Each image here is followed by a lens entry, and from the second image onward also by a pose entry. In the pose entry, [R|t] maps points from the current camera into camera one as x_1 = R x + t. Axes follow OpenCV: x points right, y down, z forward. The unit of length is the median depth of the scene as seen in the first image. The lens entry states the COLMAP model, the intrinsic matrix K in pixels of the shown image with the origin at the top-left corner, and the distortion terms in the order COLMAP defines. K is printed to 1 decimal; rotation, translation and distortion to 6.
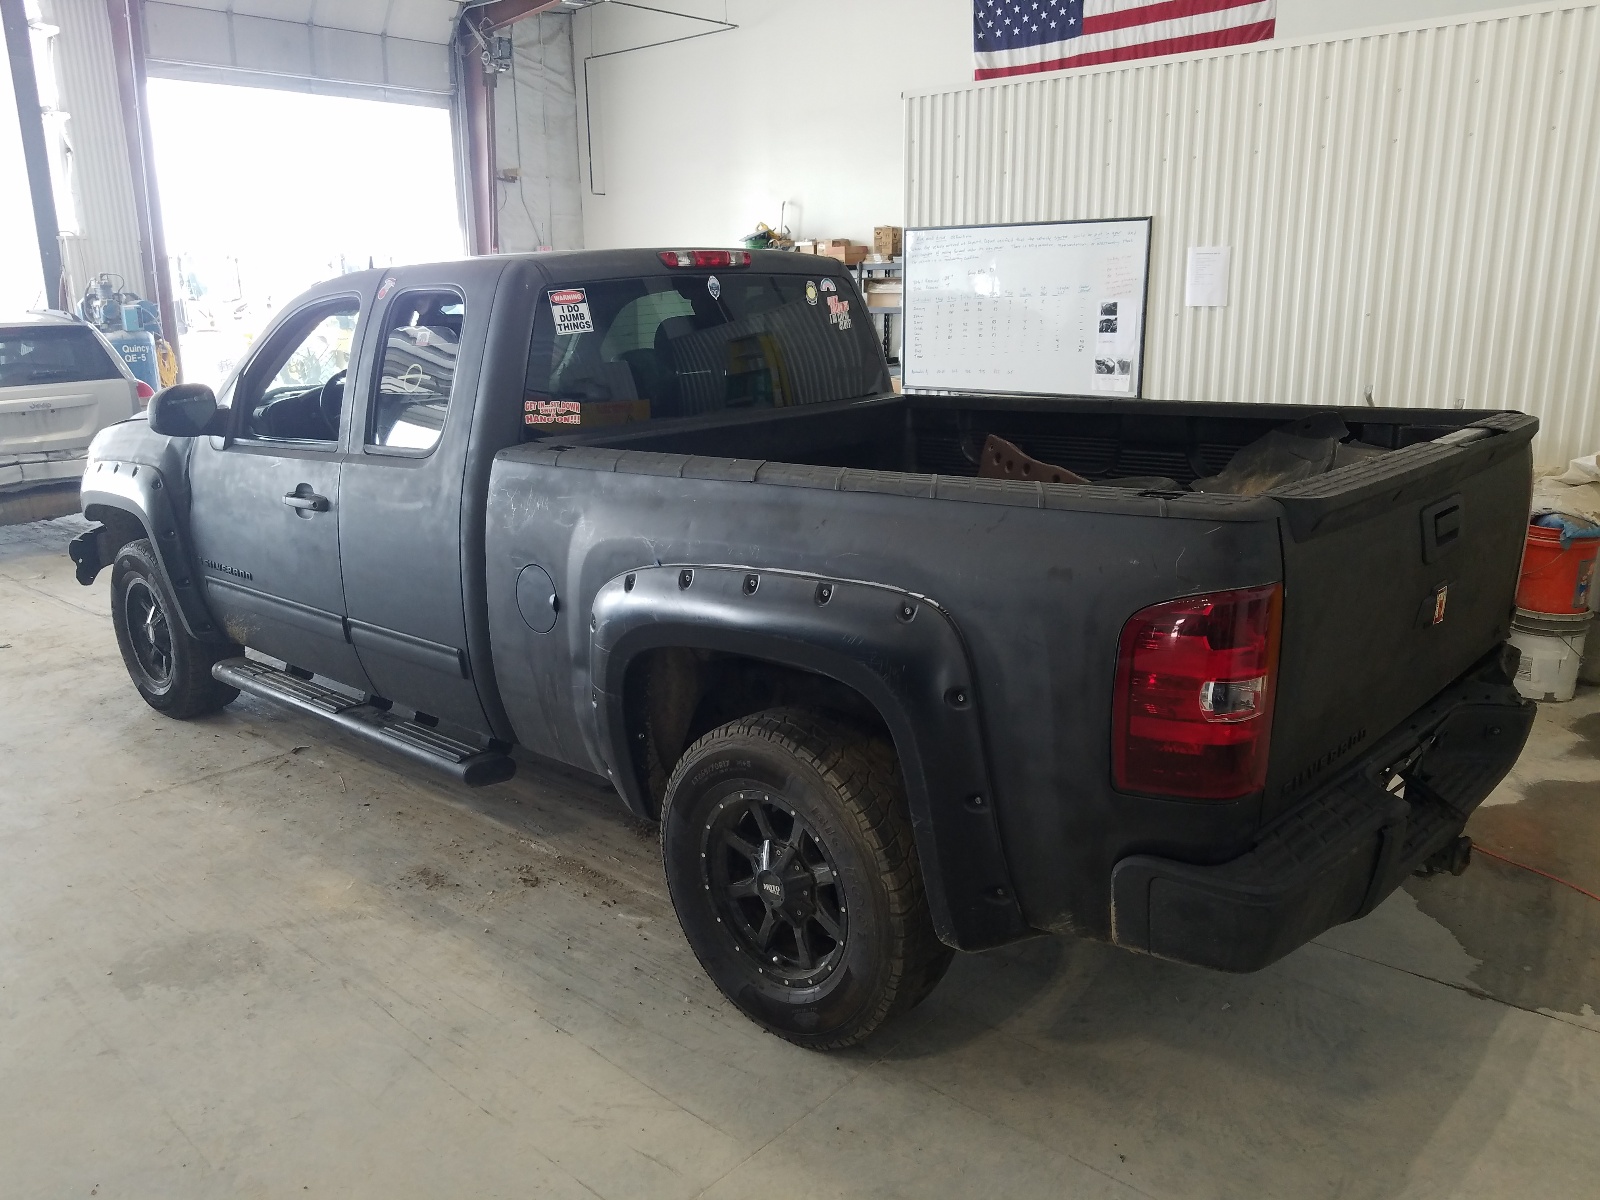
lens RADIAL K [[1253.4, 0, 788.1], [0, 1253.4, 603.9], [0, 0, 1]] dist [0.004043, 0.011112]
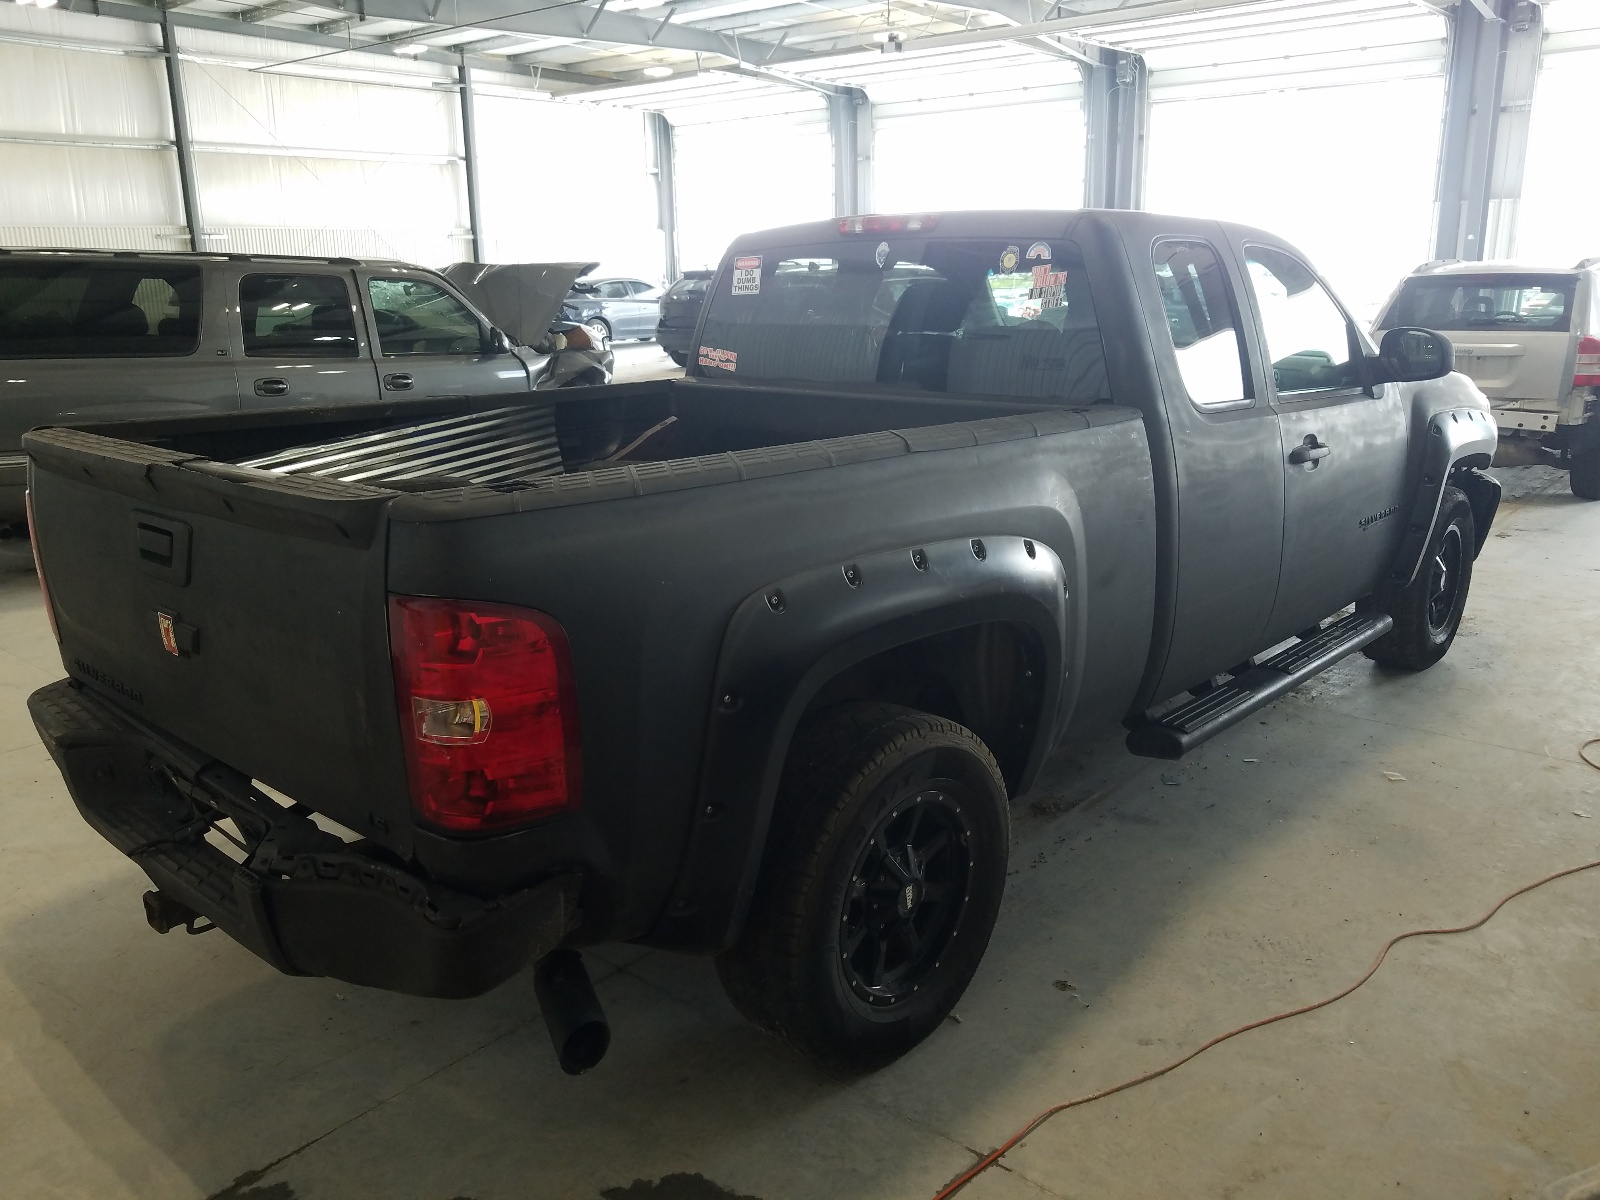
lens RADIAL K [[1253.4, 0, 792.7], [0, 1253.4, 599.9], [0, 0, 1]] dist [0.004043, 0.011112]
pose [[0.009536, 0.278613, -0.960356, 1.040500], [-0.231313, 0.934965, 0.268950, -0.276256], [0.972833, 0.219578, 0.073362, 1.028990]]
